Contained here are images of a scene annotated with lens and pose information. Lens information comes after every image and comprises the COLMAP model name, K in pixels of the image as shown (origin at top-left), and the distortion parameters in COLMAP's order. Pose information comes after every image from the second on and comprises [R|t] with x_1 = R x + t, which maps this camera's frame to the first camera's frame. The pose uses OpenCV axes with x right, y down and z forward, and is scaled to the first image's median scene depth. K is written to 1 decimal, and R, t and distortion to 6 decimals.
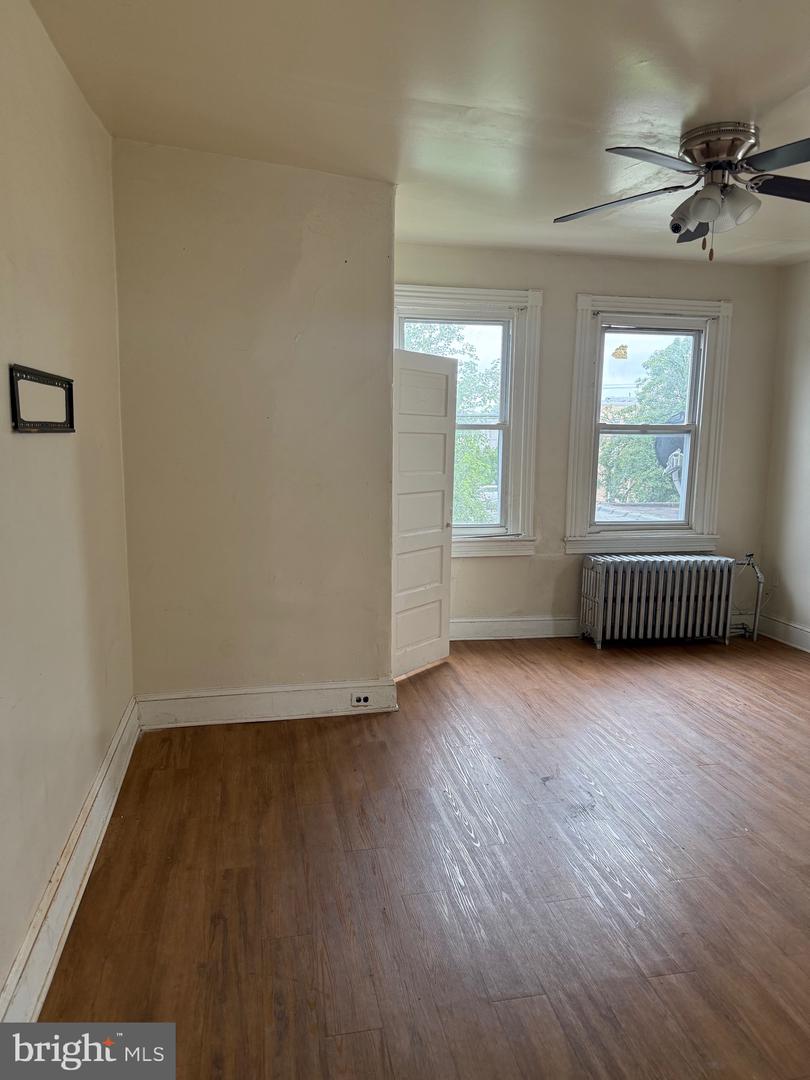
lens RADIAL K [[754.9, 0, 411.6], [0, 754.9, 540.3], [0, 0, 1]] dist [0.113944, -0.197329]
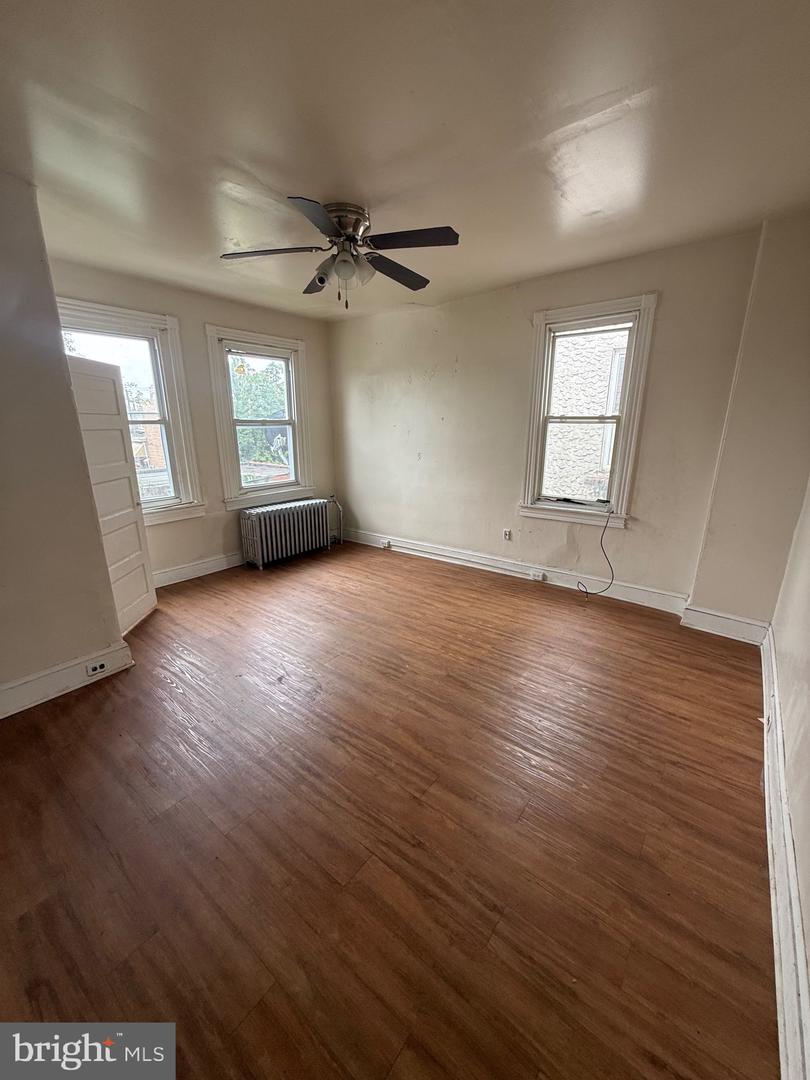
lens RADIAL K [[427.8, 0, 403.3], [0, 427.8, 535.0], [0, 0, 1]] dist [-0.000576, -0.000064]
pose [[0.758602, -0.181010, 0.625906, -0.073565], [0.101955, 0.981779, 0.160358, -0.040723], [-0.643528, -0.057833, 0.763235, 0.186855]]
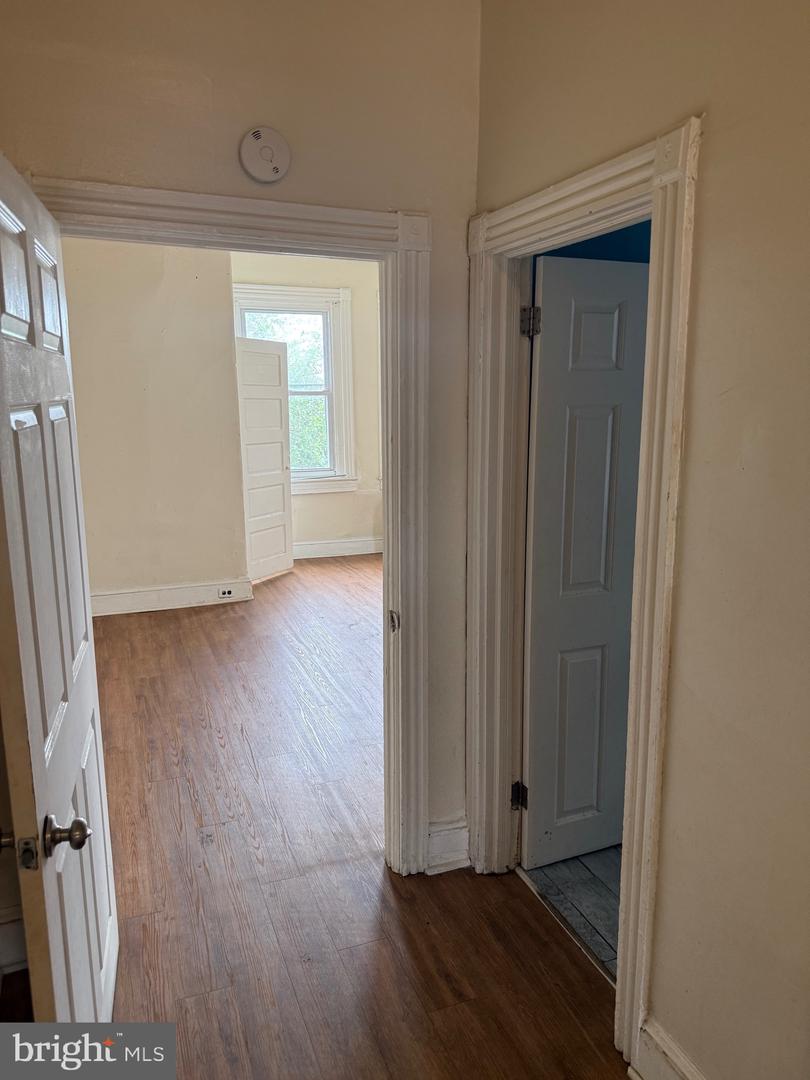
lens RADIAL K [[754.9, 0, 411.6], [0, 754.9, 540.3], [0, 0, 1]] dist [0.113944, -0.197329]
pose [[0.983903, -0.049060, 0.171839, 0.029843], [0.040927, 0.997882, 0.050554, 0.050248], [-0.173955, -0.042708, 0.983827, -0.374300]]
